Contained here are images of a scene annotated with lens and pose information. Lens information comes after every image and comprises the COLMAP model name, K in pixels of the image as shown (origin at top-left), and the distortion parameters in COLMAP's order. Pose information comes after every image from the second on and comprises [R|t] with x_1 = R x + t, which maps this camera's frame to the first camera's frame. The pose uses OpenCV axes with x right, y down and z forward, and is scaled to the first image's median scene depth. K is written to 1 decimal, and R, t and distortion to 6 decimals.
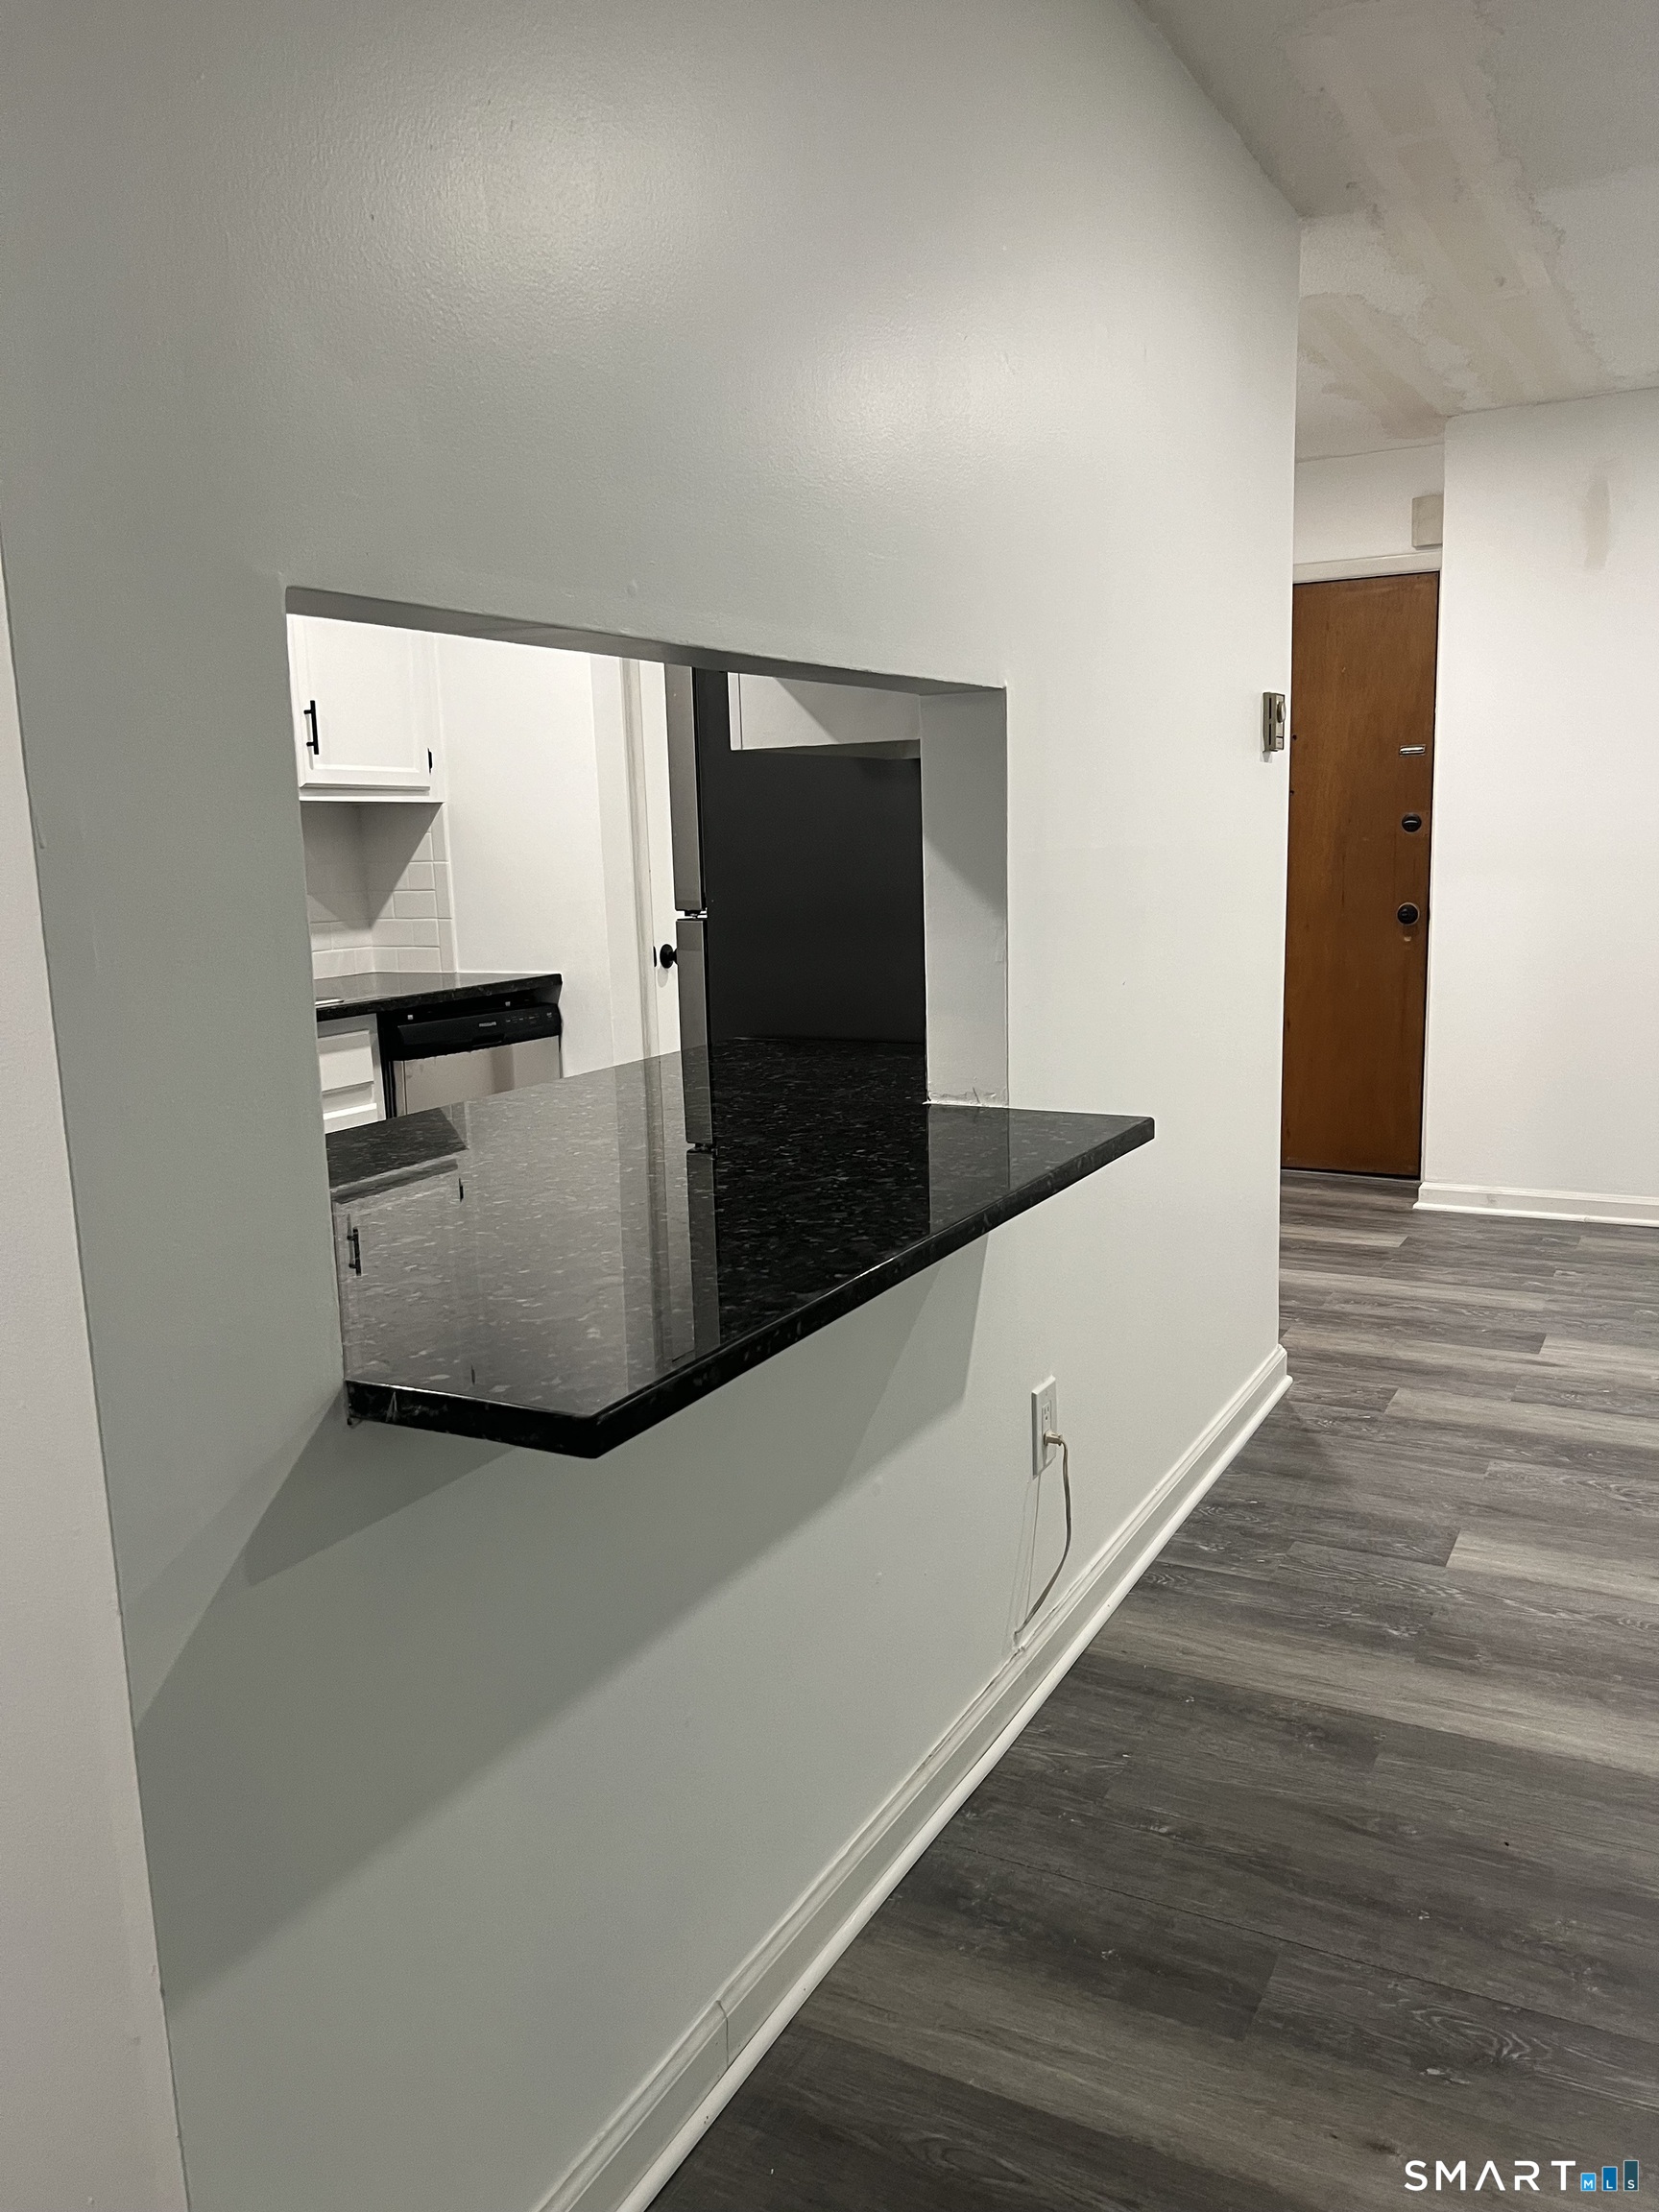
lens RADIAL K [[1663.6, 0, 826.8], [0, 1663.6, 1131.3], [0, 0, 1]] dist [0.008084, 0.005210]
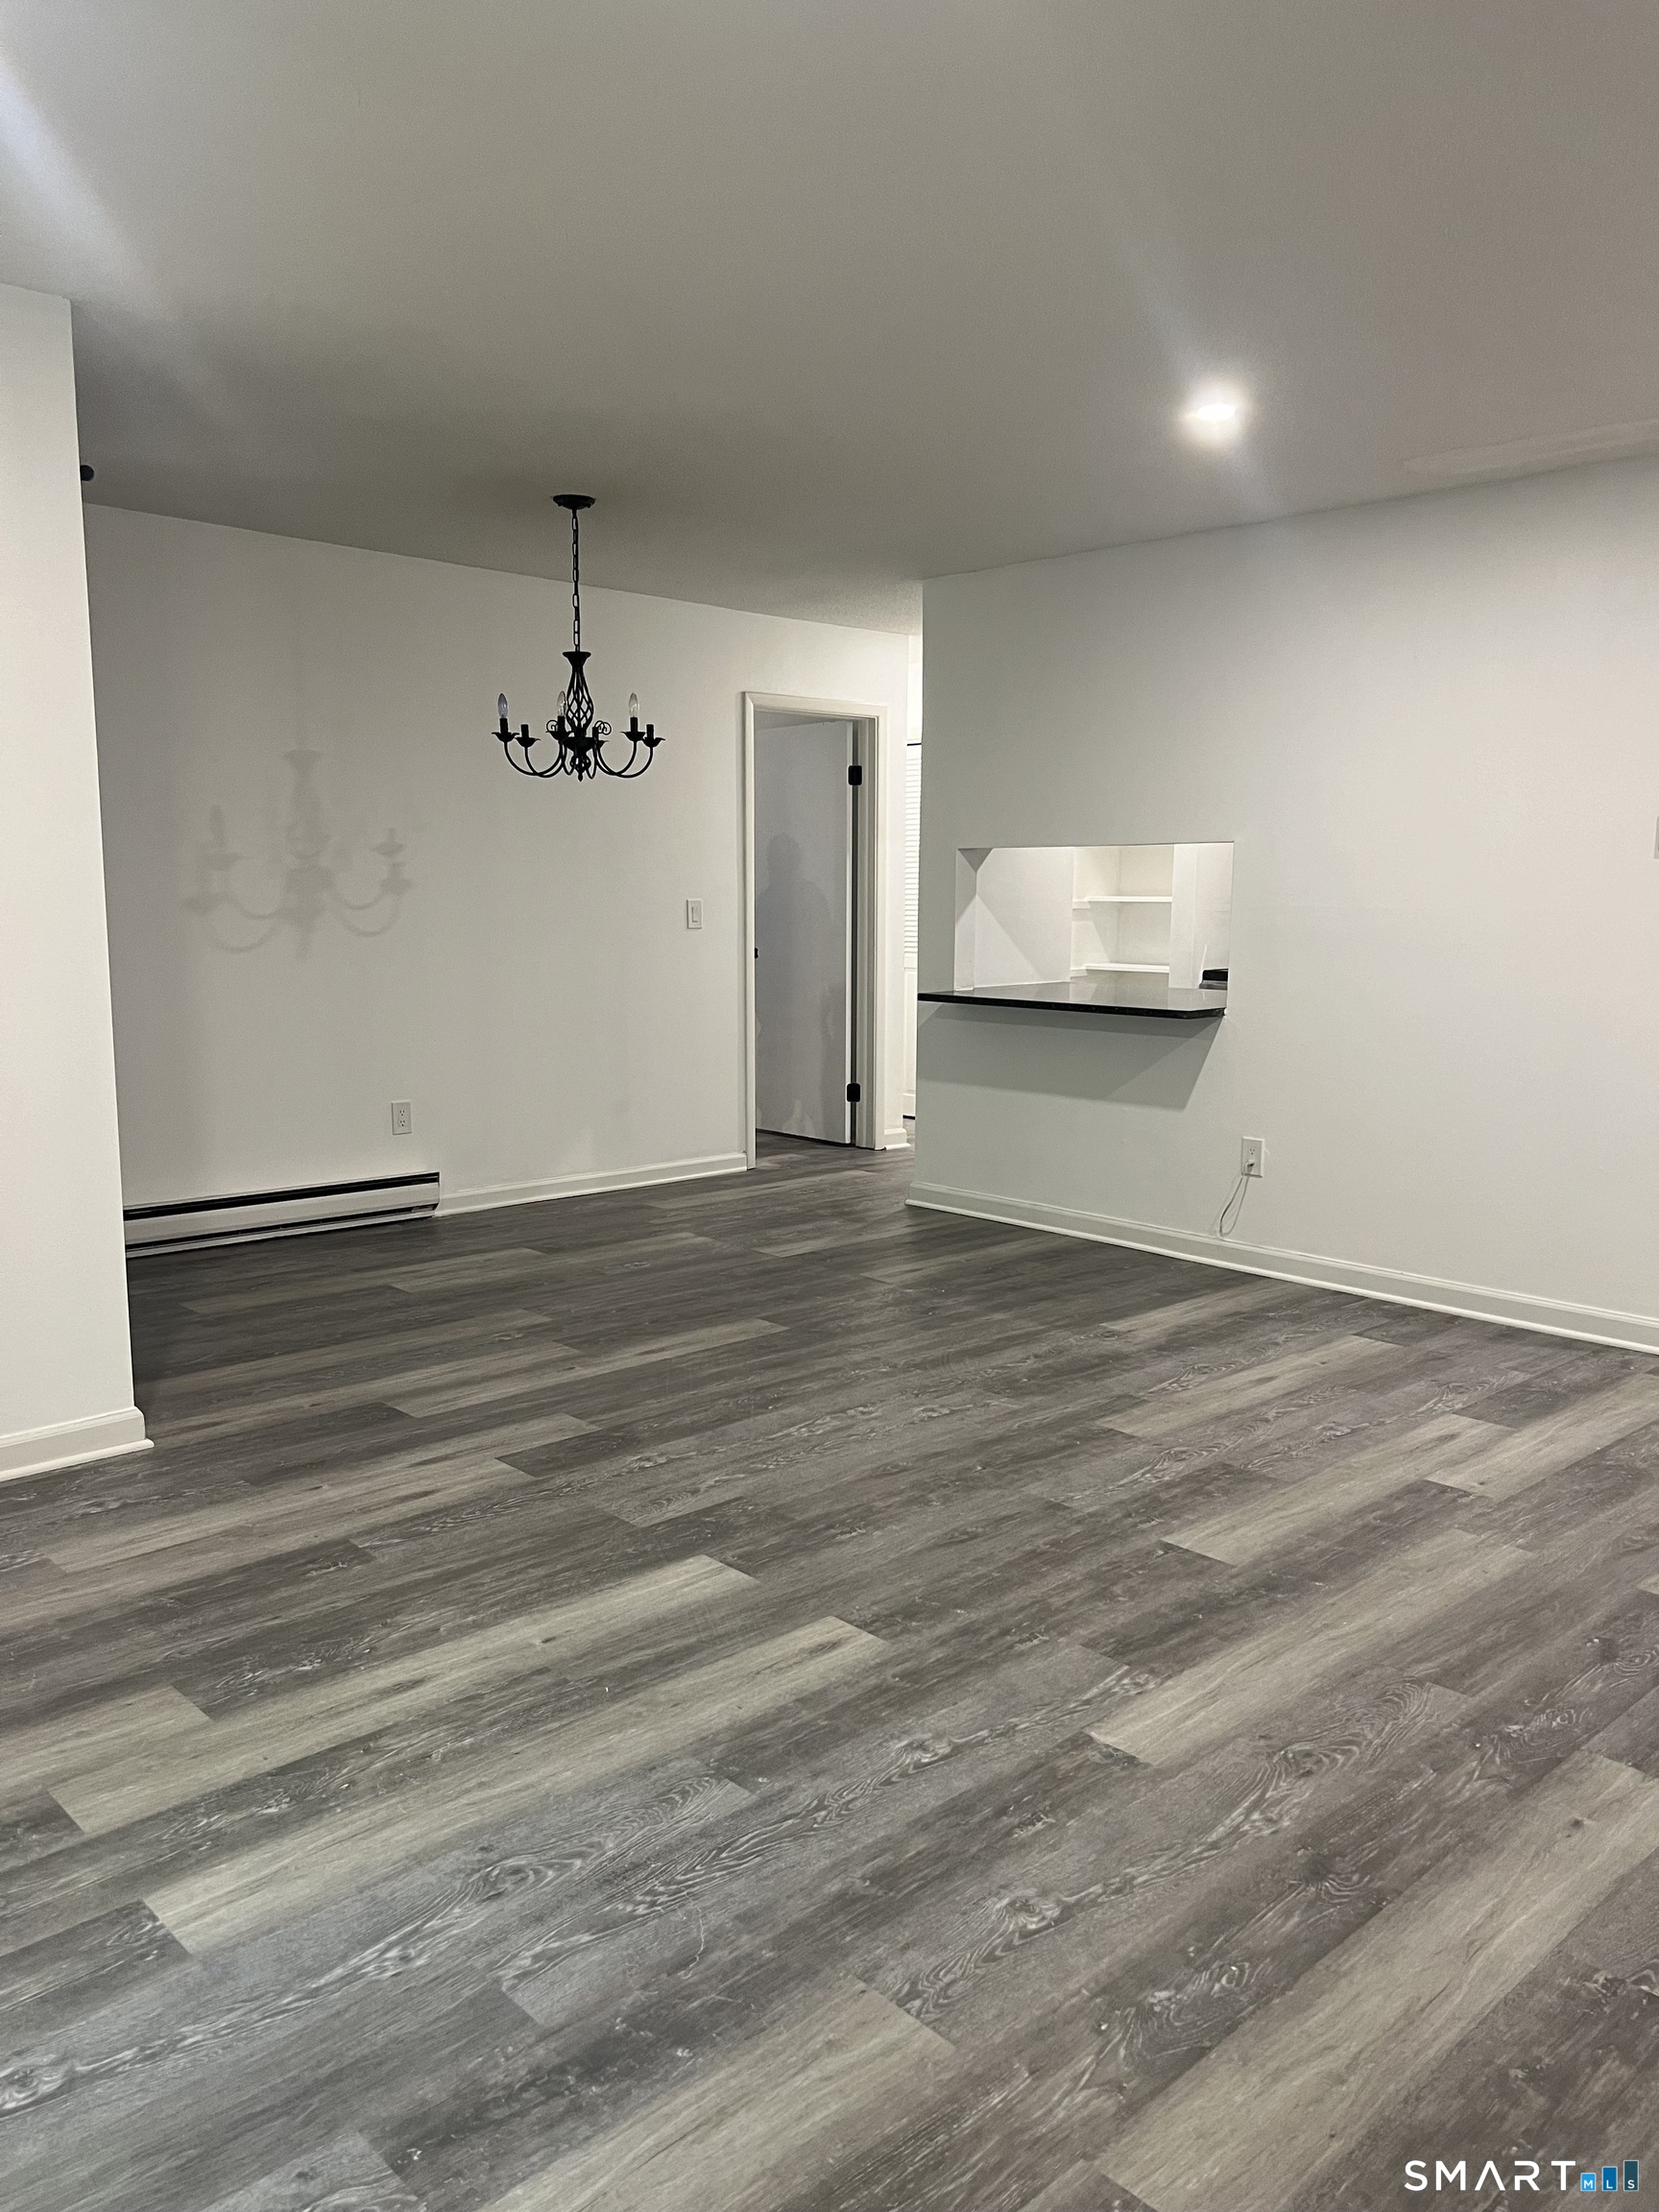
lens RADIAL K [[1645.2, 0, 839.3], [0, 1645.2, 1149.6], [0, 0, 1]] dist [0.064708, -0.075079]
pose [[-0.310828, 0.174411, -0.934327, 1.700041], [-0.169052, 0.957201, 0.234921, -0.186841], [0.935311, 0.230970, -0.268040, 0.753025]]
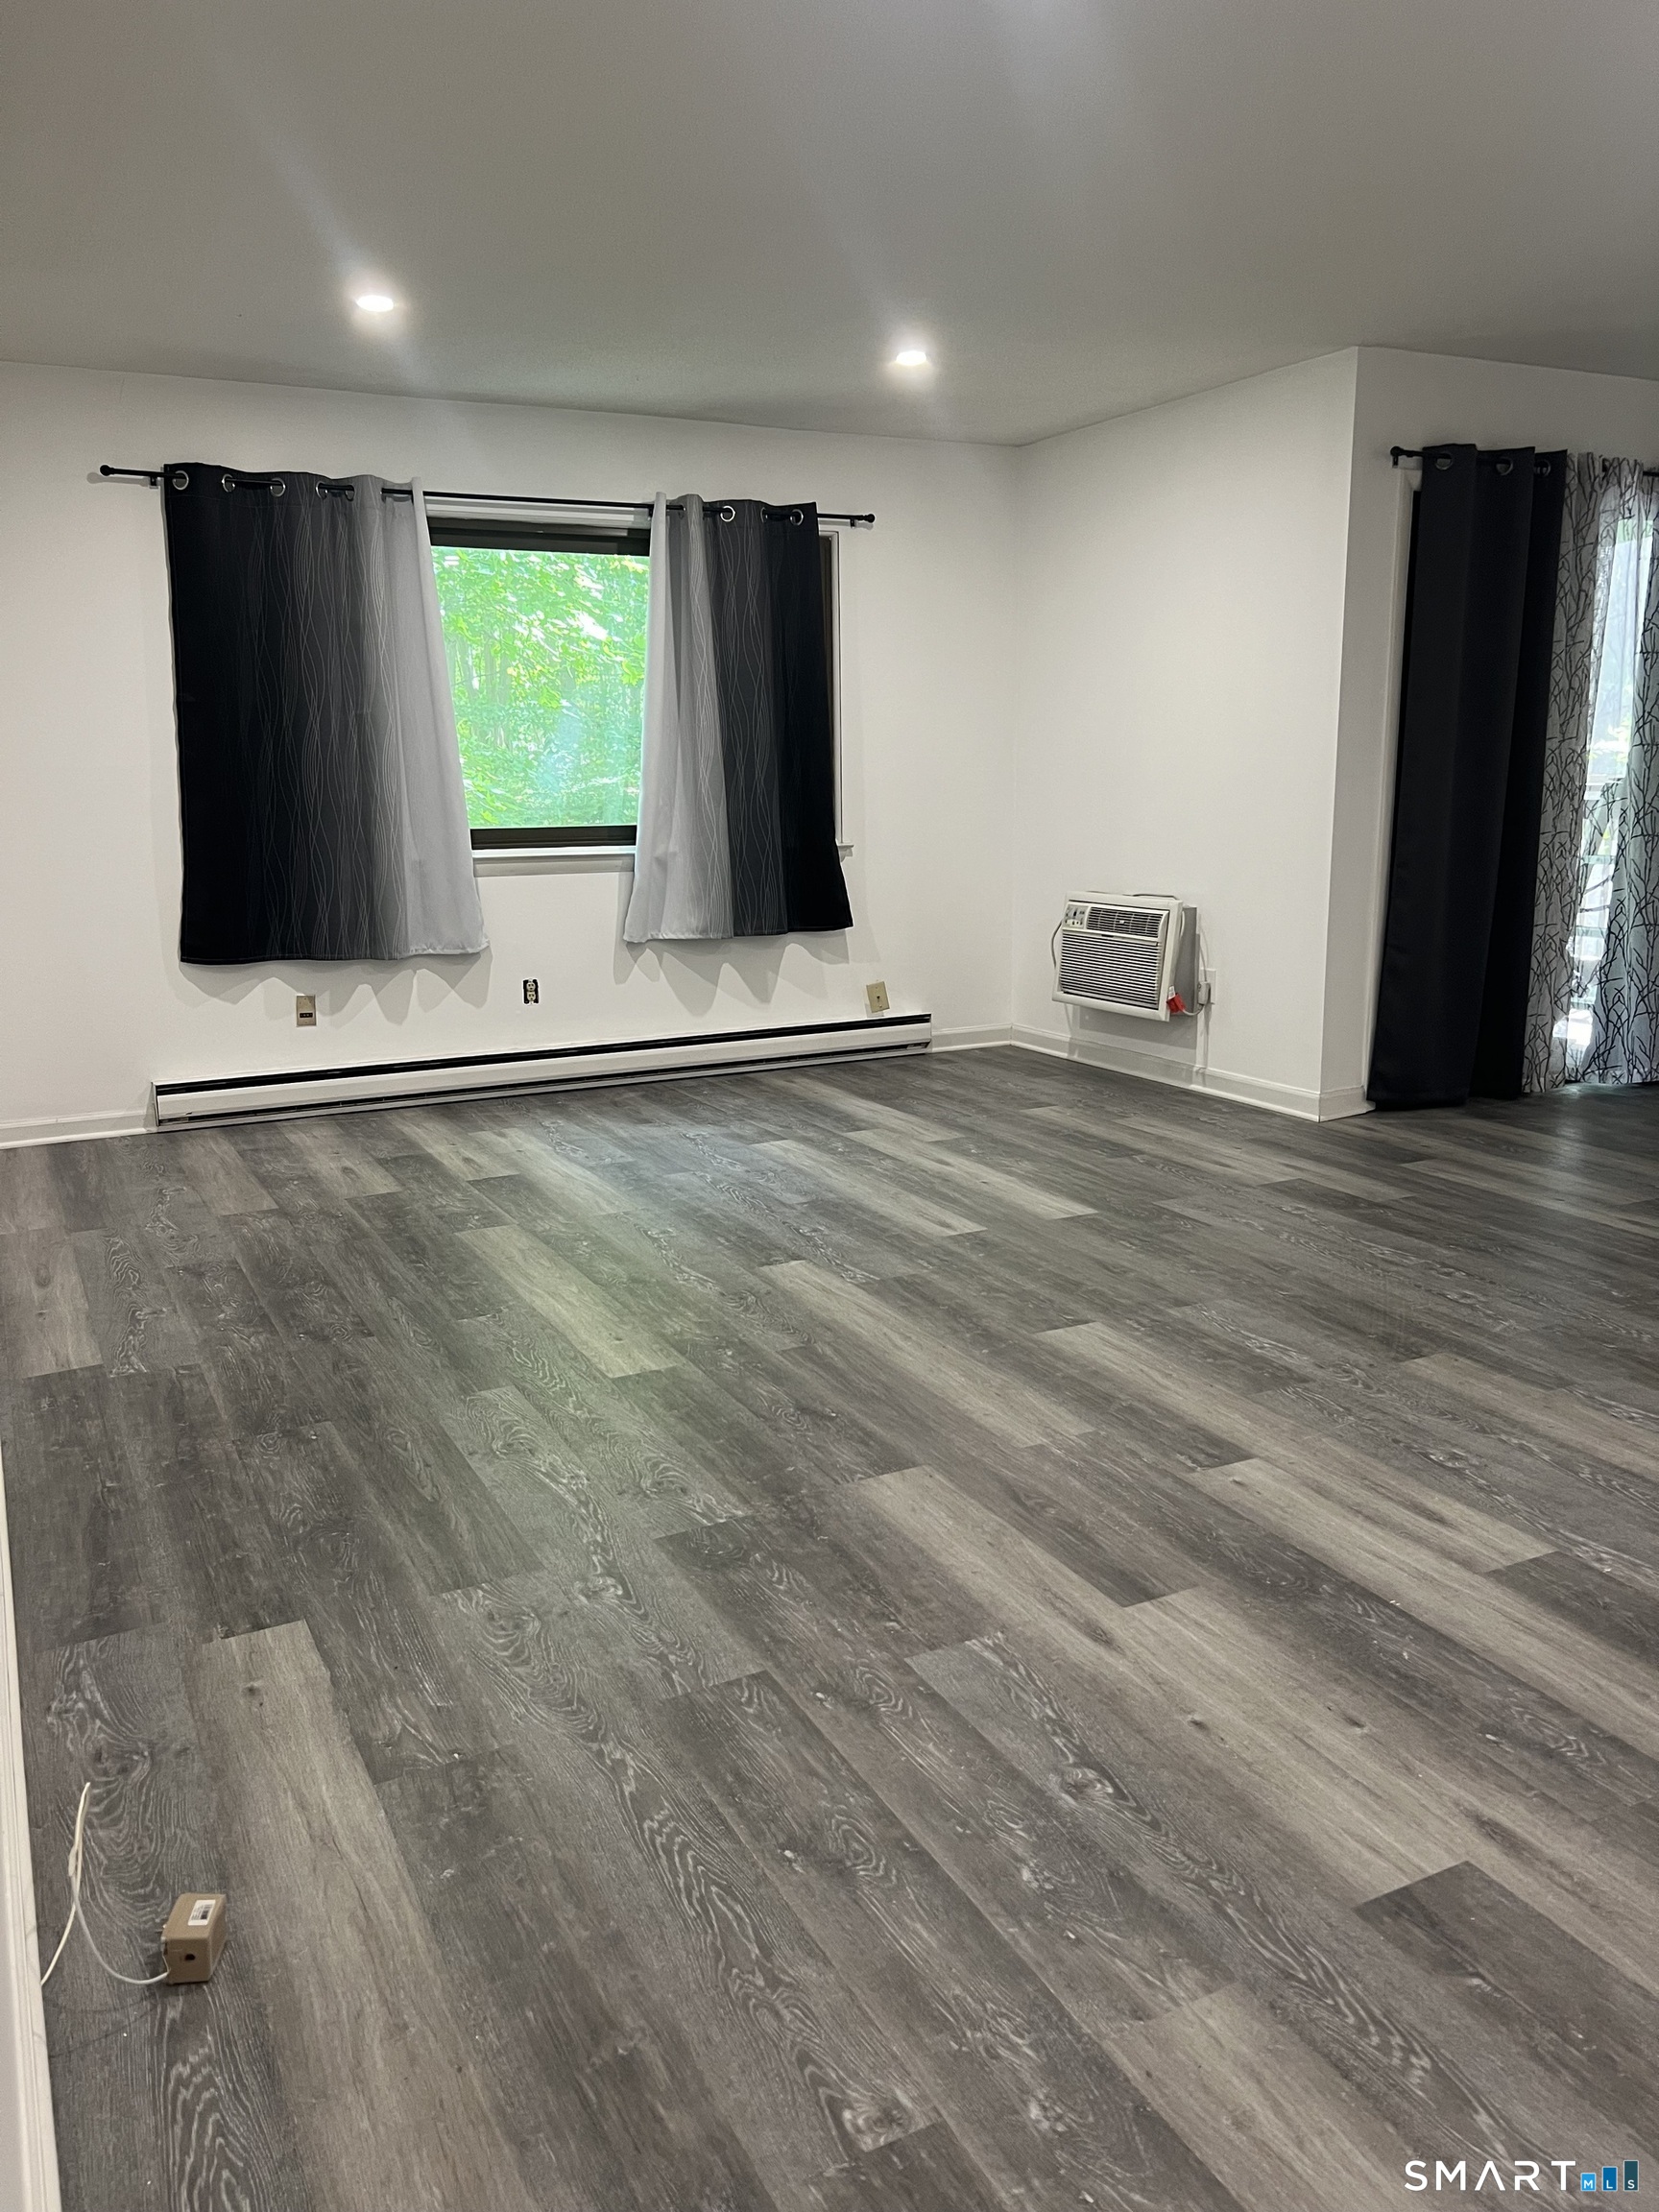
lens RADIAL K [[1647.4, 0, 844.1], [0, 1647.4, 1106.3], [0, 0, 1]] dist [0.039325, -0.078727]
pose [[-0.830444, -0.084503, 0.550655, 0.374321], [0.126554, 0.933973, 0.334183, -0.286448], [-0.542537, 0.347209, -0.764918, 1.566908]]
